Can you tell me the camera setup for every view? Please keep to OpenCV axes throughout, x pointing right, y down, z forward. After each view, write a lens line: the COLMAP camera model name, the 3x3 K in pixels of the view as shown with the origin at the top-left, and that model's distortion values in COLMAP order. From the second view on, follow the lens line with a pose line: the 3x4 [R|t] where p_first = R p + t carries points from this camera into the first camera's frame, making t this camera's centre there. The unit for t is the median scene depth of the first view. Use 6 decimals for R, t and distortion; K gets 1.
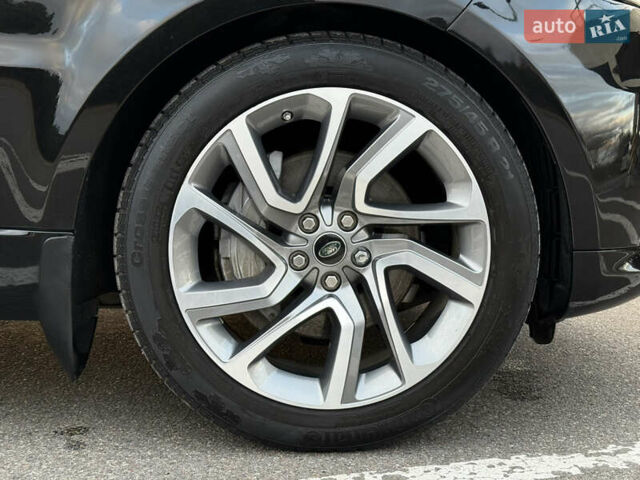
lens RADIAL K [[879.7, 0, 321.4], [0, 879.7, 239.5], [0, 0, 1]] dist [0.125935, 0.000000]
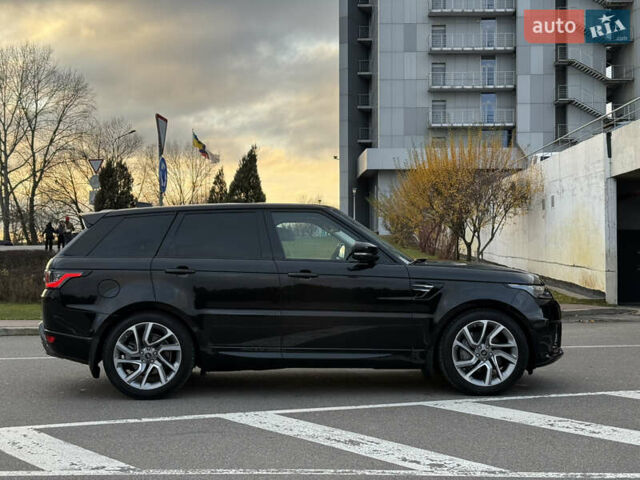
lens RADIAL K [[879.7, 0, 315.8], [0, 879.7, 235.4], [0, 0, 1]] dist [0.125935, 0.000000]
pose [[0.999600, -0.020525, -0.019473, -0.806725], [0.017815, 0.991305, -0.130369, -0.010109], [0.021980, 0.129970, 0.991274, -3.919937]]
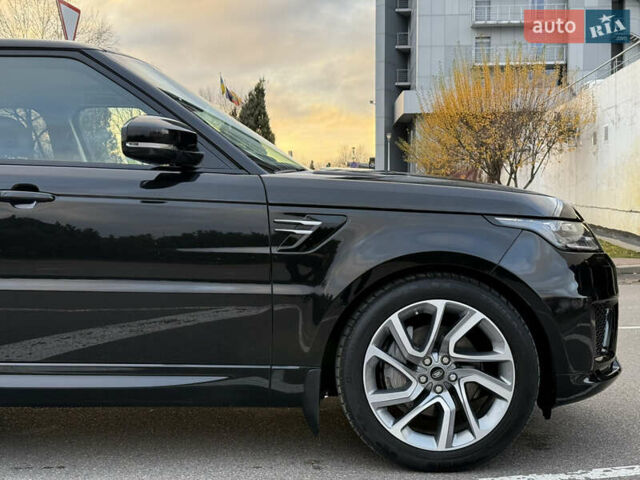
lens RADIAL K [[879.7, 0, 316.3], [0, 879.7, 241.4], [0, 0, 1]] dist [0.125935, 0.000000]
pose [[0.997125, -0.019291, -0.073273, -0.119395], [0.014024, 0.997325, -0.071738, -0.157936], [0.074461, 0.070504, 0.994729, -1.155134]]
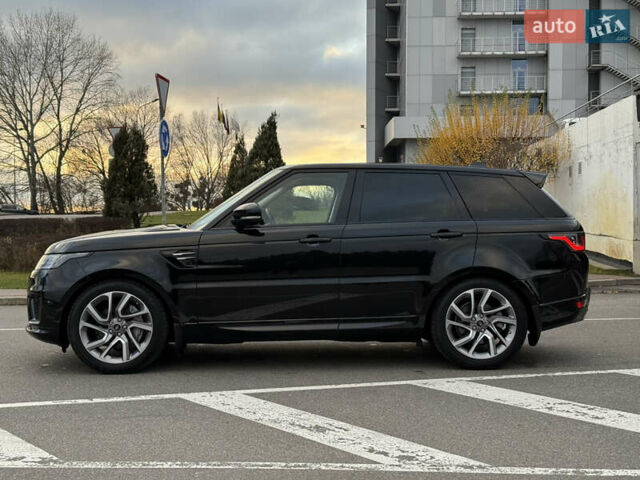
lens RADIAL K [[879.7, 0, 324.0], [0, 879.7, 239.9], [0, 0, 1]] dist [0.125935, 0.000000]
pose [[0.998798, -0.018150, -0.045536, -0.567074], [0.013853, 0.995572, -0.092974, -0.019308], [0.047022, 0.092231, 0.994627, -3.431590]]
